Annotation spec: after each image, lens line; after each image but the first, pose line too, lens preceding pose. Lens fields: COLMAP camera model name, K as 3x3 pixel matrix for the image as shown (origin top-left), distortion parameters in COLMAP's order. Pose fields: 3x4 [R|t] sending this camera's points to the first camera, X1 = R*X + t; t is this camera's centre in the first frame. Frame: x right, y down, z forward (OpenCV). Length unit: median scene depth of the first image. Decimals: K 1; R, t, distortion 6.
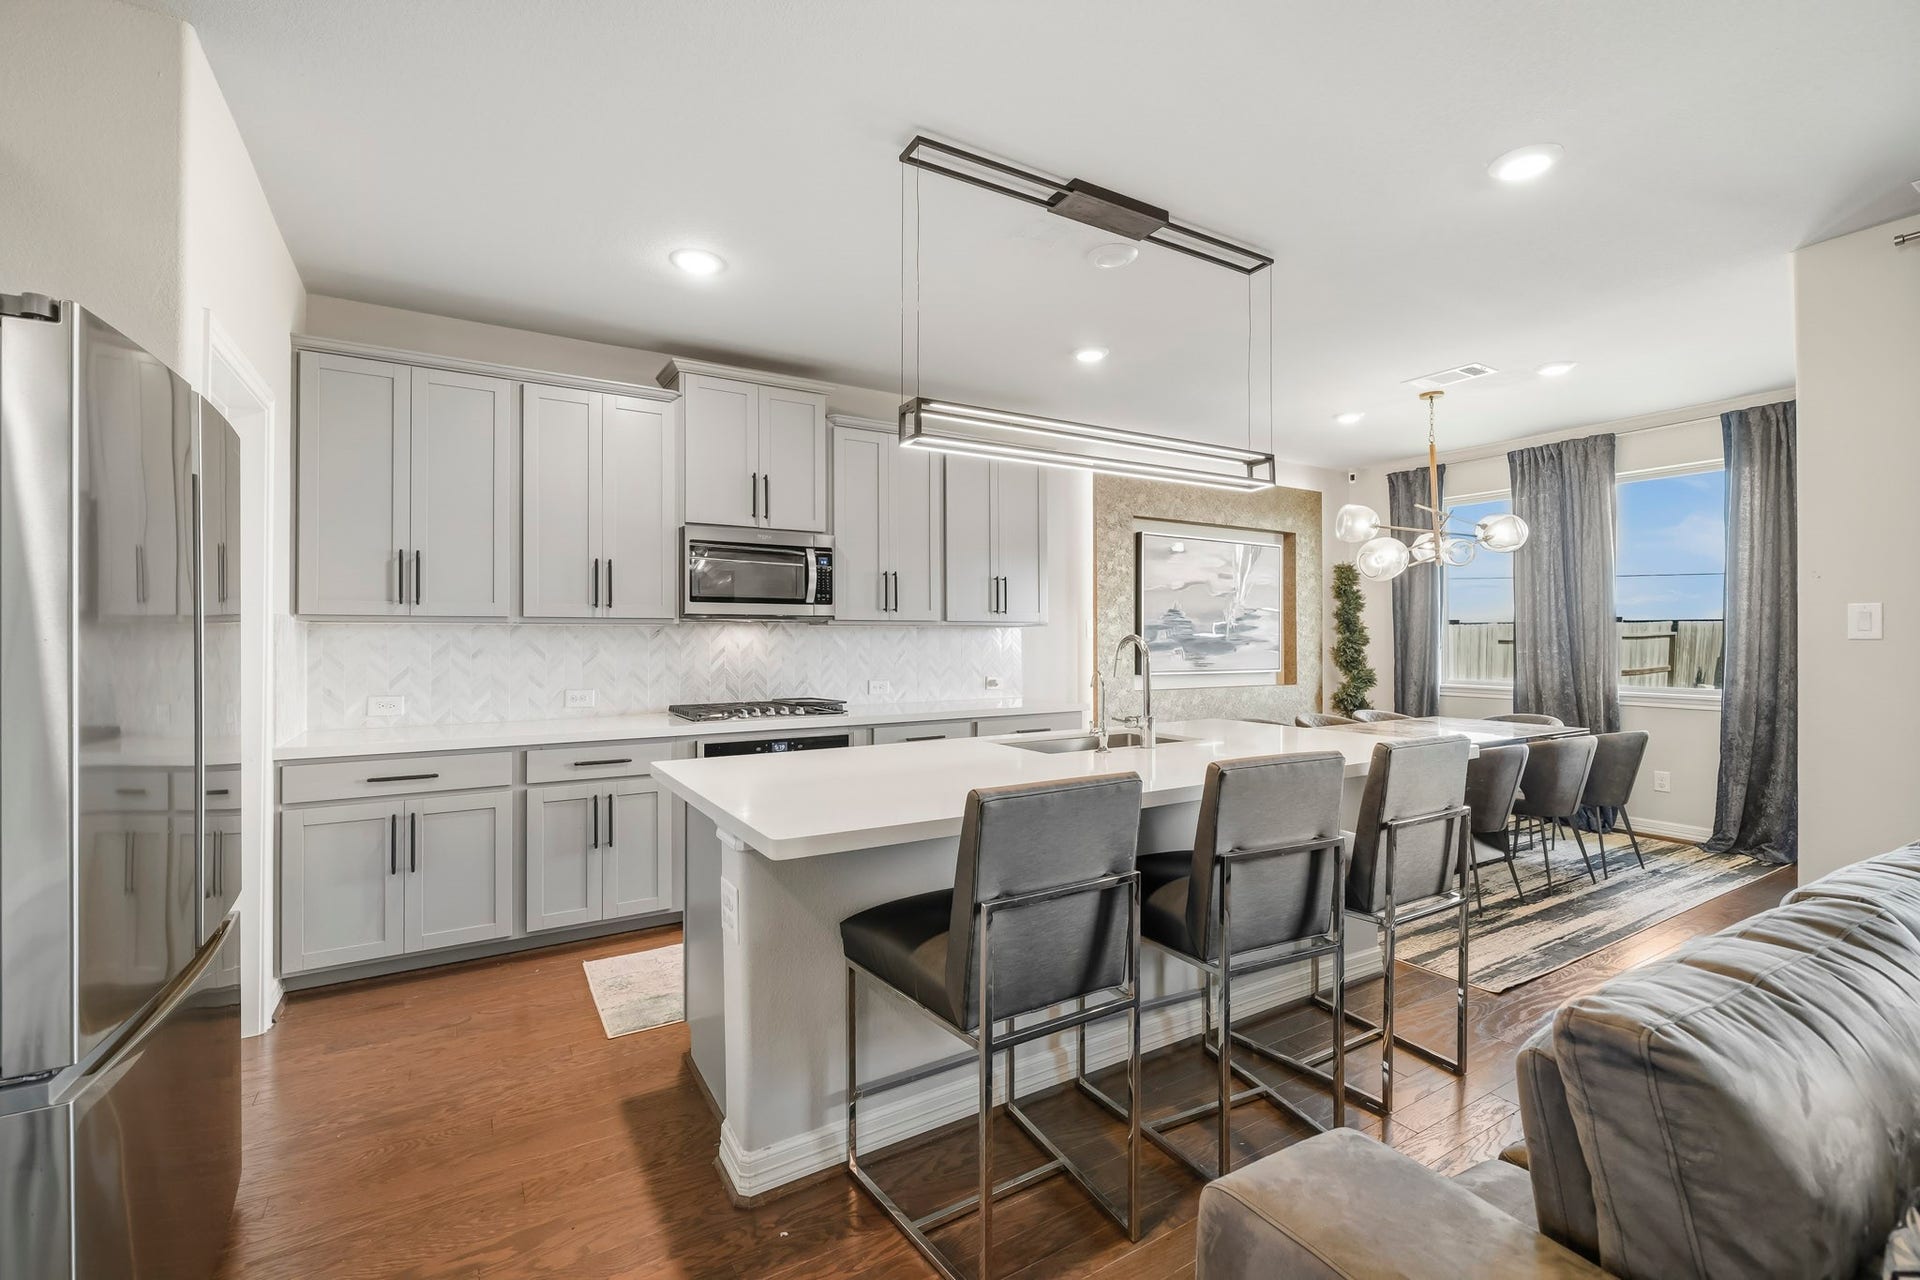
lens RADIAL K [[812.6, 0, 959.7], [0, 812.6, 632.7], [0, 0, 1]] dist [-0.000688, -0.000011]
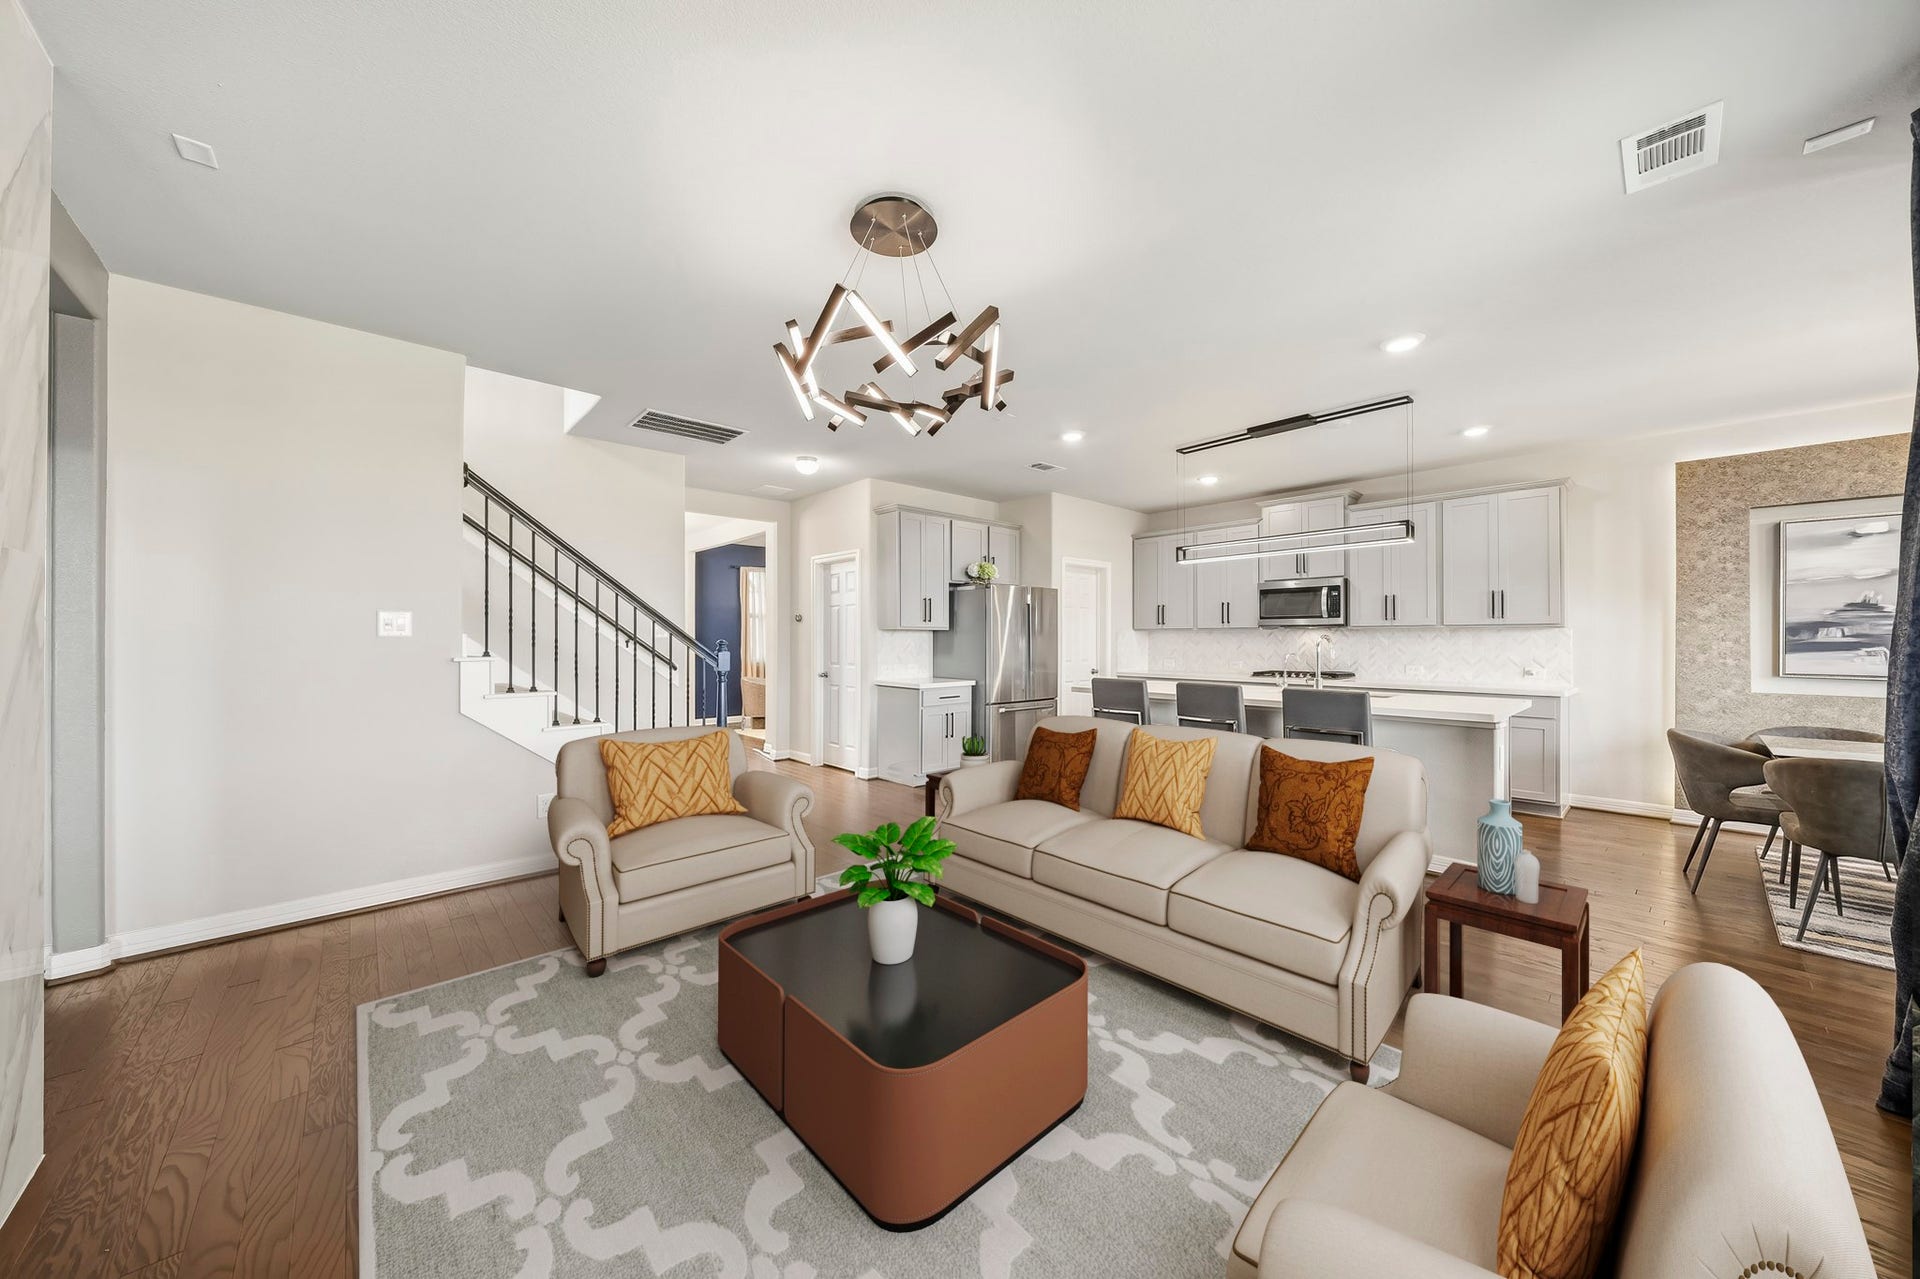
lens RADIAL K [[657.2, 0, 960.9], [0, 657.2, 640.8], [0, 0, 1]] dist [0.000155, 0.000008]
pose [[0.202046, -0.000539, -0.979376, 1.088391], [0.000559, 1.000000, -0.000435, 0.016175], [0.979376, -0.000459, 0.202046, -0.088254]]
